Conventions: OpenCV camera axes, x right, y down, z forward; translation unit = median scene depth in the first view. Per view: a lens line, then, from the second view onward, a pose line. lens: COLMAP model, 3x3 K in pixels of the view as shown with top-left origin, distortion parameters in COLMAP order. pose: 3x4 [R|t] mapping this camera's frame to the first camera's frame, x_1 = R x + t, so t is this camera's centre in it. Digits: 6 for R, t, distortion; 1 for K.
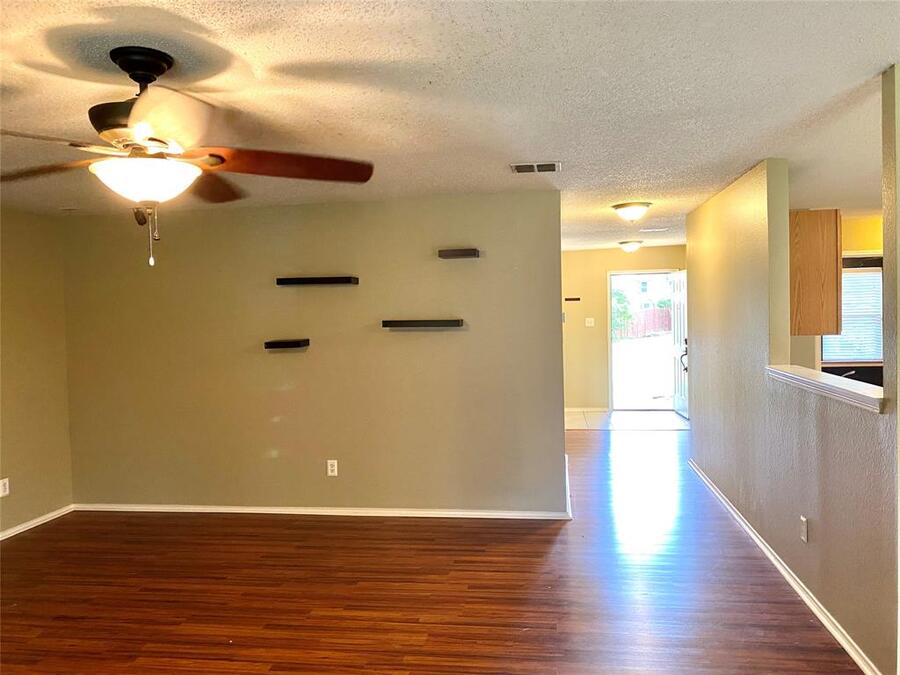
lens RADIAL K [[690.8, 0, 448.9], [0, 690.8, 332.9], [0, 0, 1]] dist [0.047487, -0.054946]
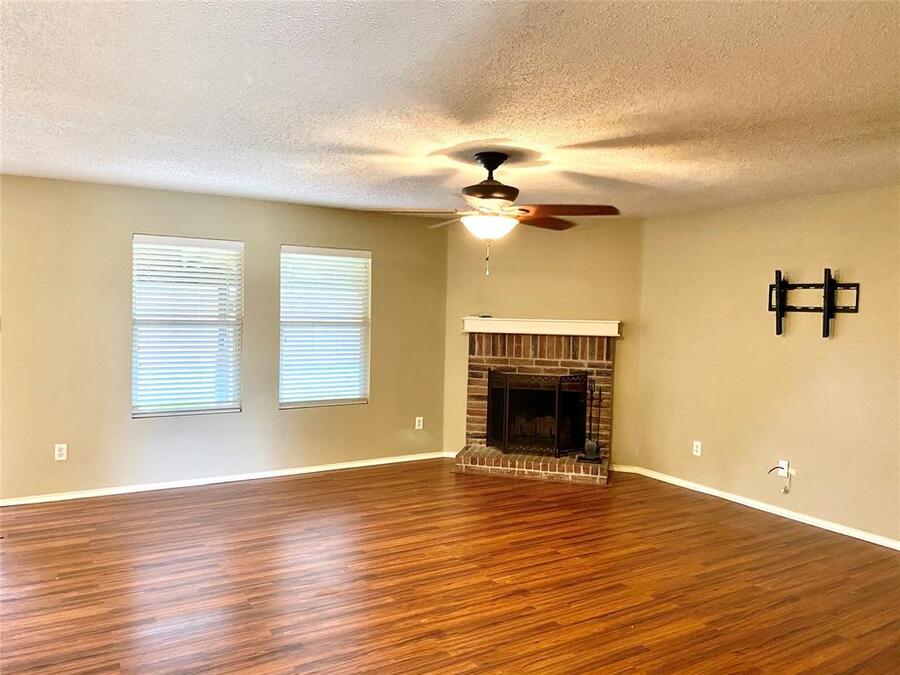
lens RADIAL K [[690.8, 0, 448.9], [0, 690.8, 332.9], [0, 0, 1]] dist [0.047487, -0.054946]
pose [[-0.757424, 0.037340, -0.651854, 0.478858], [-0.018274, 0.996760, 0.078331, -0.056193], [0.652667, 0.071242, -0.754288, 1.385120]]
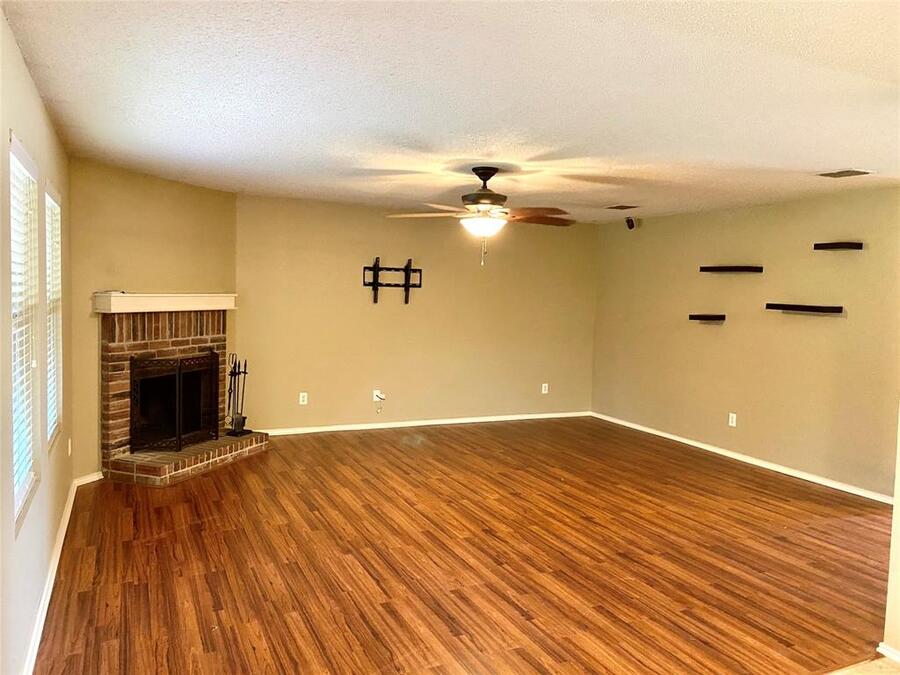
lens RADIAL K [[686.0, 0, 453.9], [0, 686.0, 333.8], [0, 0, 1]] dist [0.085695, -0.002317]
pose [[0.568732, 0.096429, -0.816851, 0.800929], [-0.066340, 0.995246, 0.071299, -0.021635], [0.819843, 0.013639, 0.572425, -0.189138]]
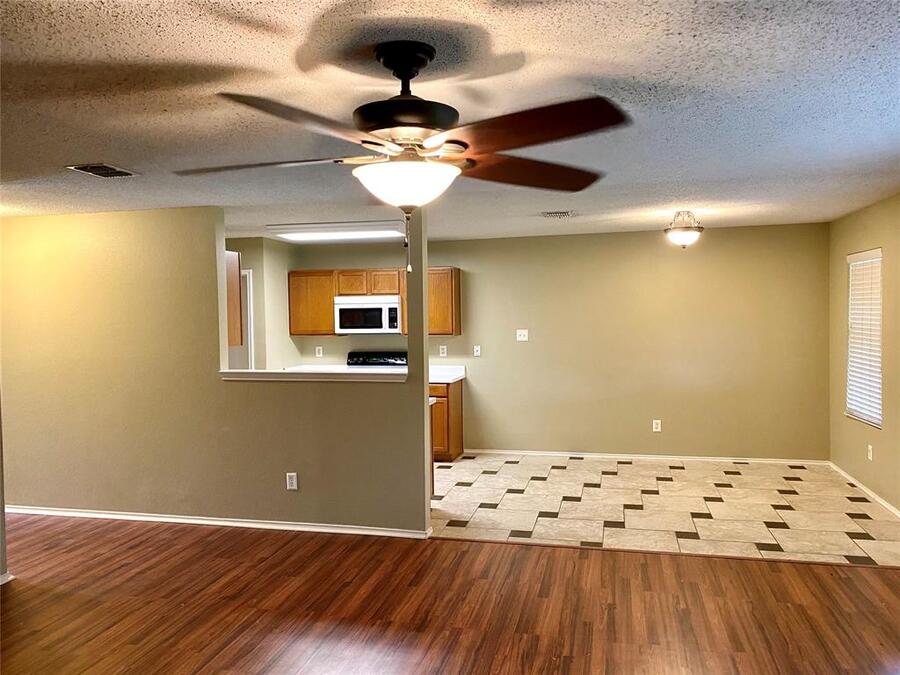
lens RADIAL K [[709.5, 0, 450.0], [0, 709.5, 337.5], [0, 0, 1]] dist [0.008989, 0.000391]
pose [[0.065891, -0.009644, 0.997780, -0.861191], [0.040719, 0.999146, 0.006968, -0.007689], [-0.996996, 0.040169, 0.066228, 0.547725]]
